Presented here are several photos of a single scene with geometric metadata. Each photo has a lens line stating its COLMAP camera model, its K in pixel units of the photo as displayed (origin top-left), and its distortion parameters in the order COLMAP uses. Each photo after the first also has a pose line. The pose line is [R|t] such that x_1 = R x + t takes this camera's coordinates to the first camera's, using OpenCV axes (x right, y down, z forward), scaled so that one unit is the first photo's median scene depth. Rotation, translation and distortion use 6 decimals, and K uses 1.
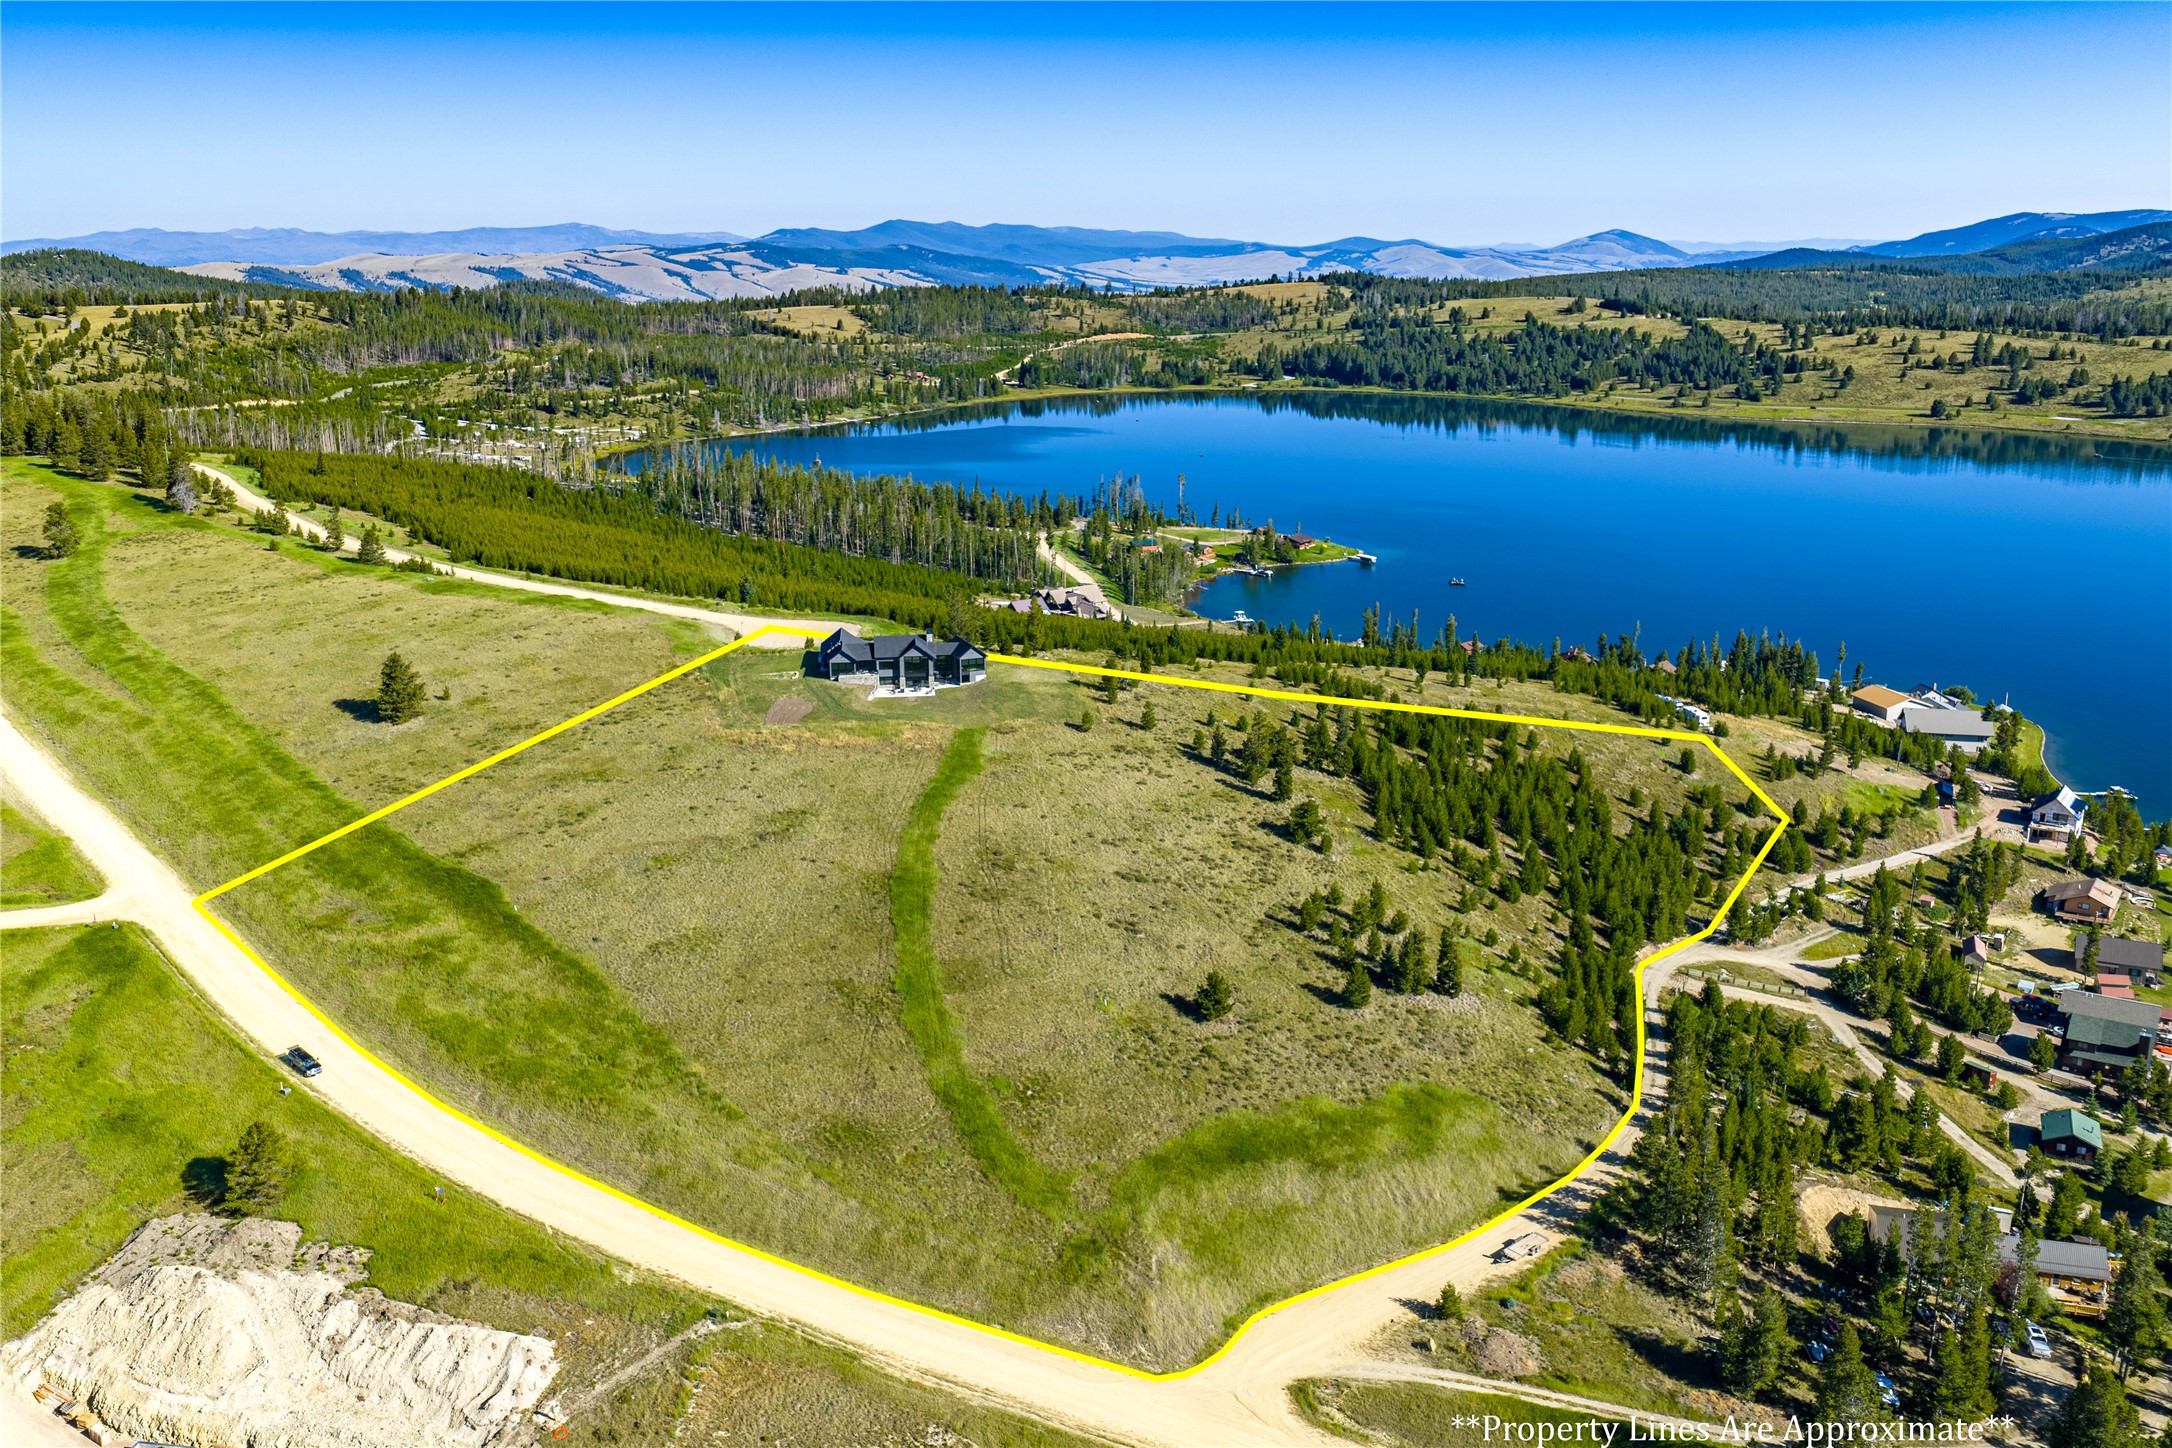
lens RADIAL K [[1863.9, 0, 1086.0], [0, 1863.9, 724.0], [0, 0, 1]] dist [0.052806, -0.070661]
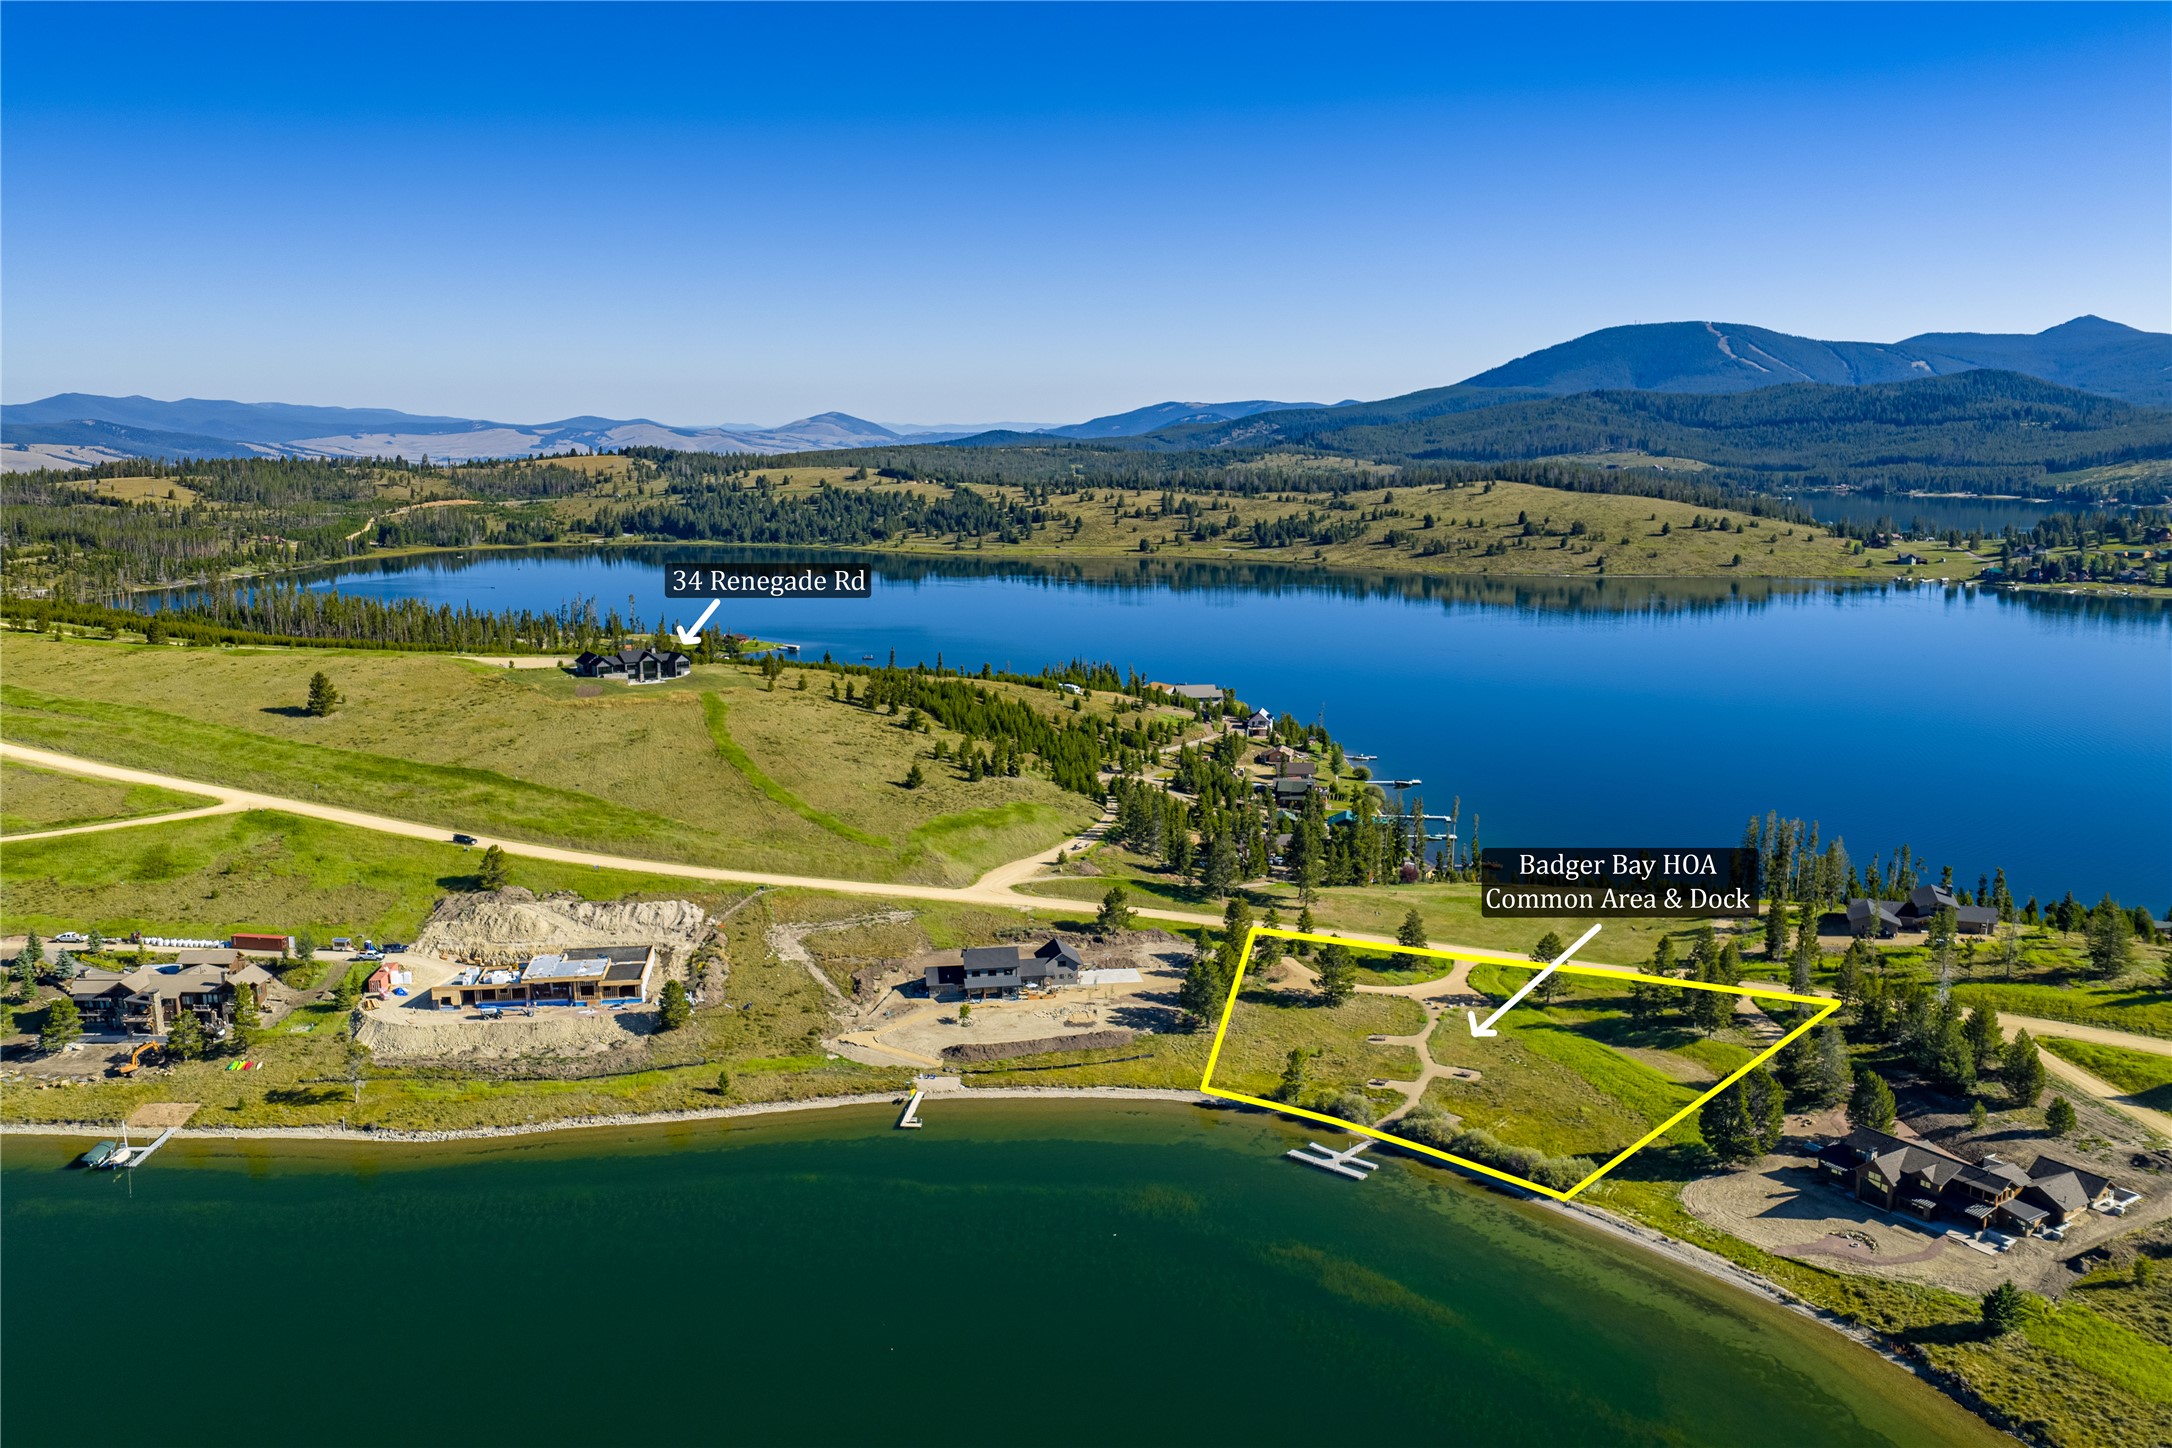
lens RADIAL K [[1863.9, 0, 1086.0], [0, 1863.9, 724.0], [0, 0, 1]] dist [0.052806, -0.070661]
pose [[0.918604, -0.058804, 0.390780, -0.097775], [0.094467, 0.992873, -0.072657, 0.044637], [-0.383722, 0.103659, 0.917612, -0.168877]]
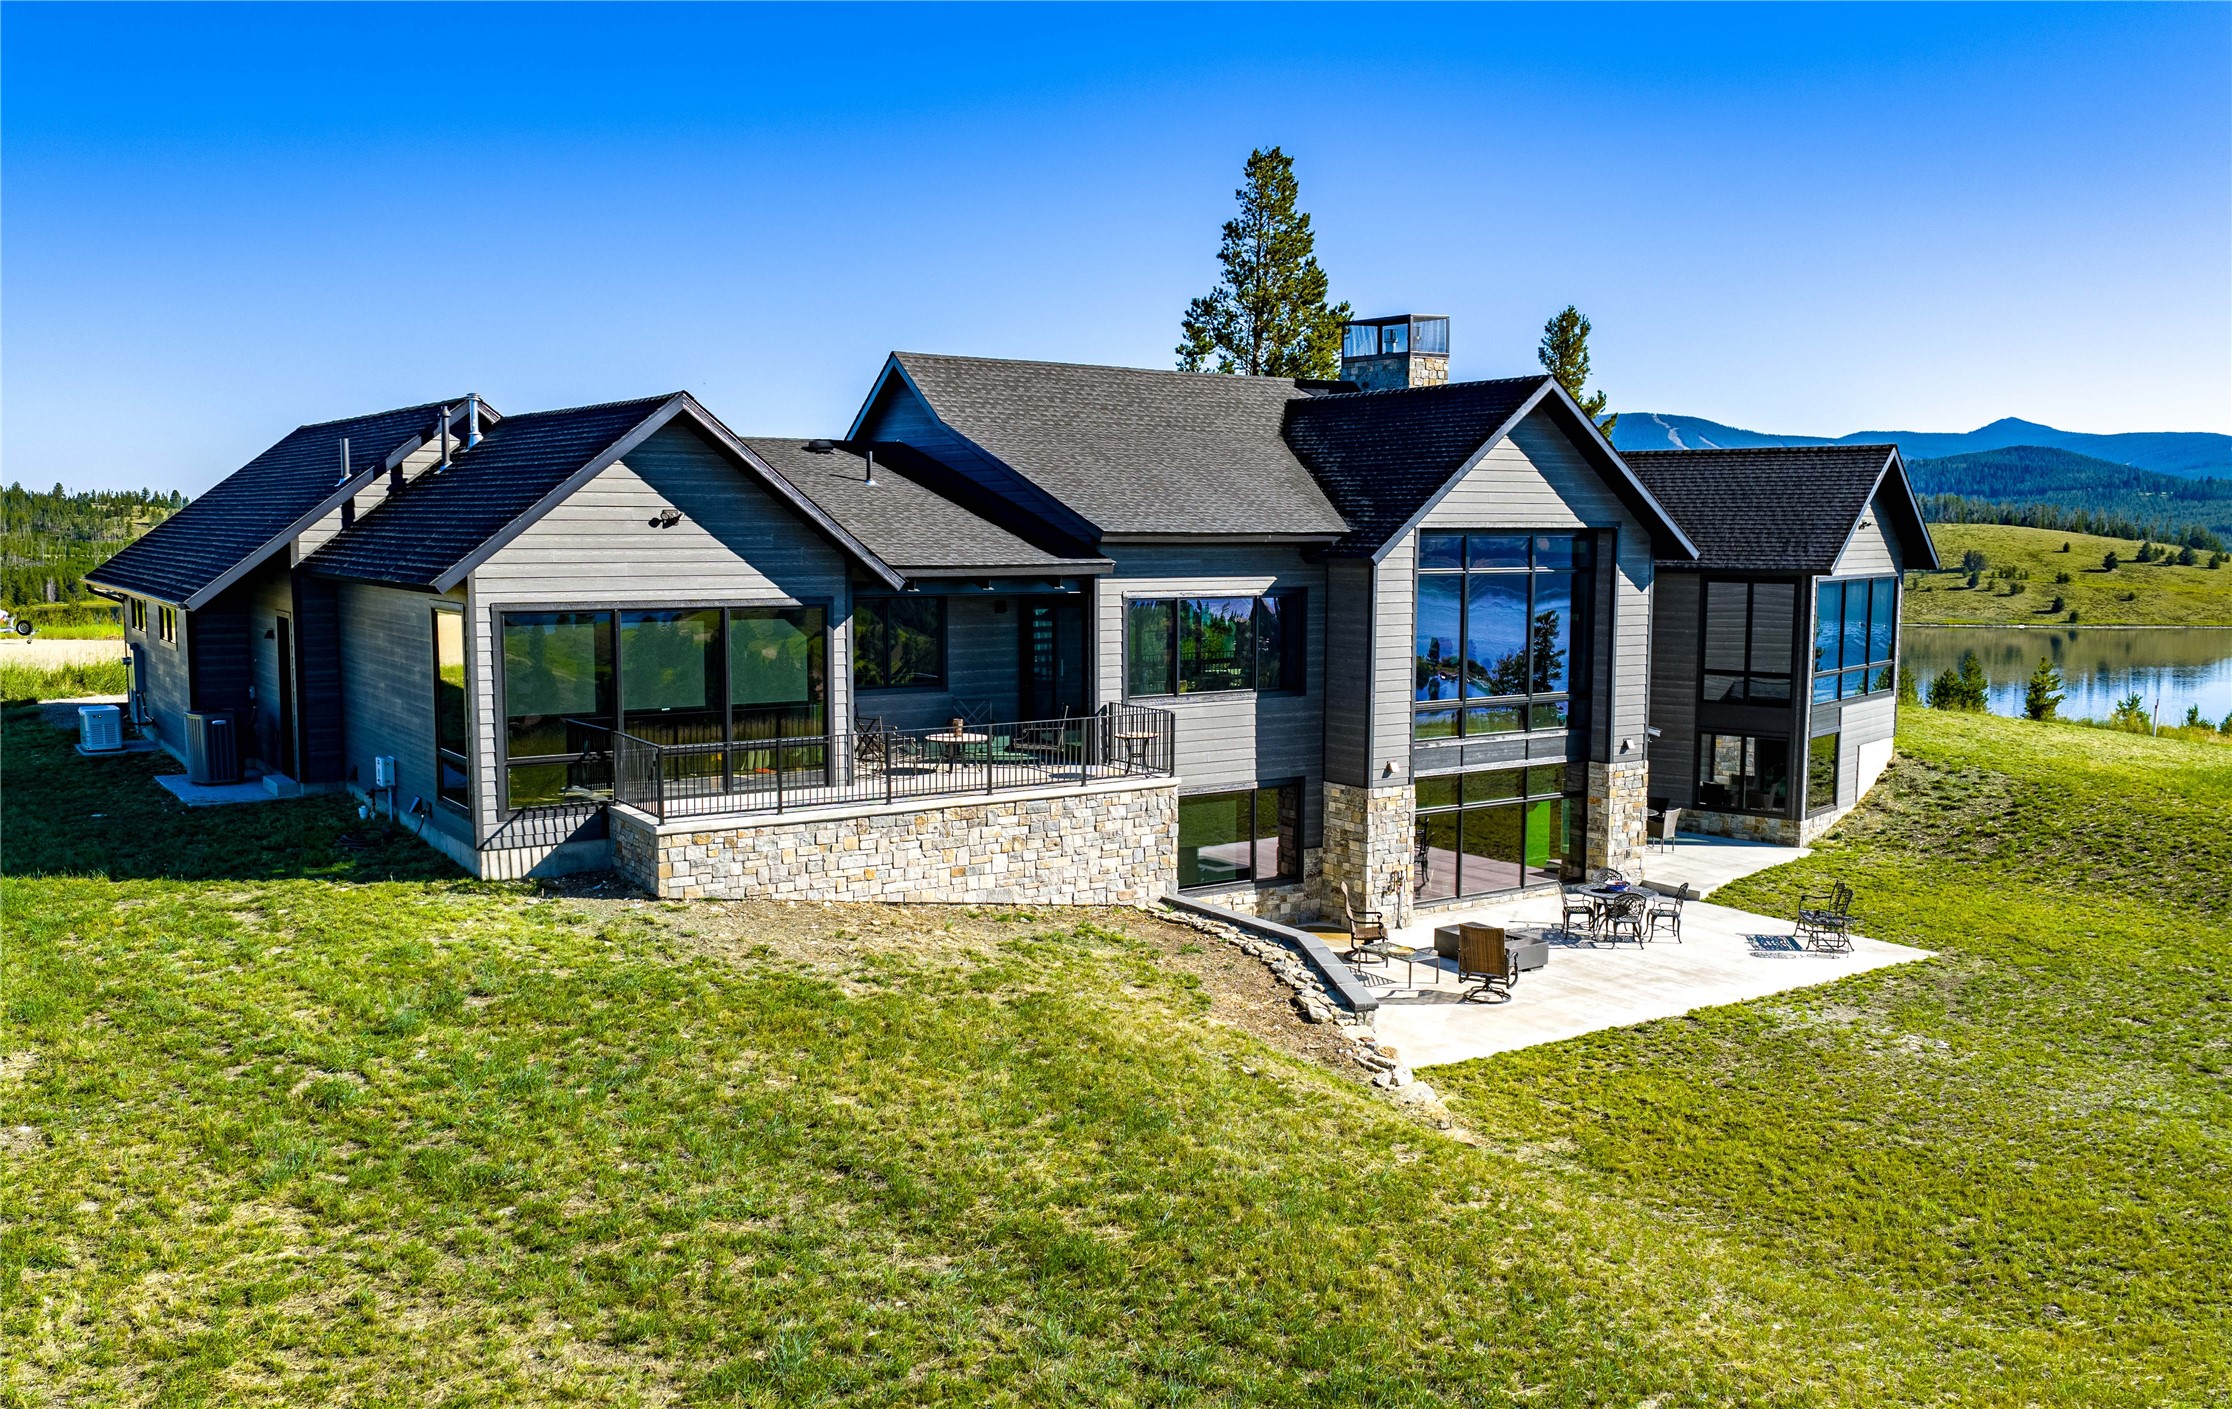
lens RADIAL K [[1837.0, 0, 1116.0], [0, 1837.0, 704.5], [0, 0, 1]] dist [0.056795, -0.001664]
pose [[0.880785, -0.032095, 0.472428, -0.037085], [0.107042, 0.985369, -0.132624, -0.004830], [-0.461259, 0.167383, 0.871334, 0.235978]]
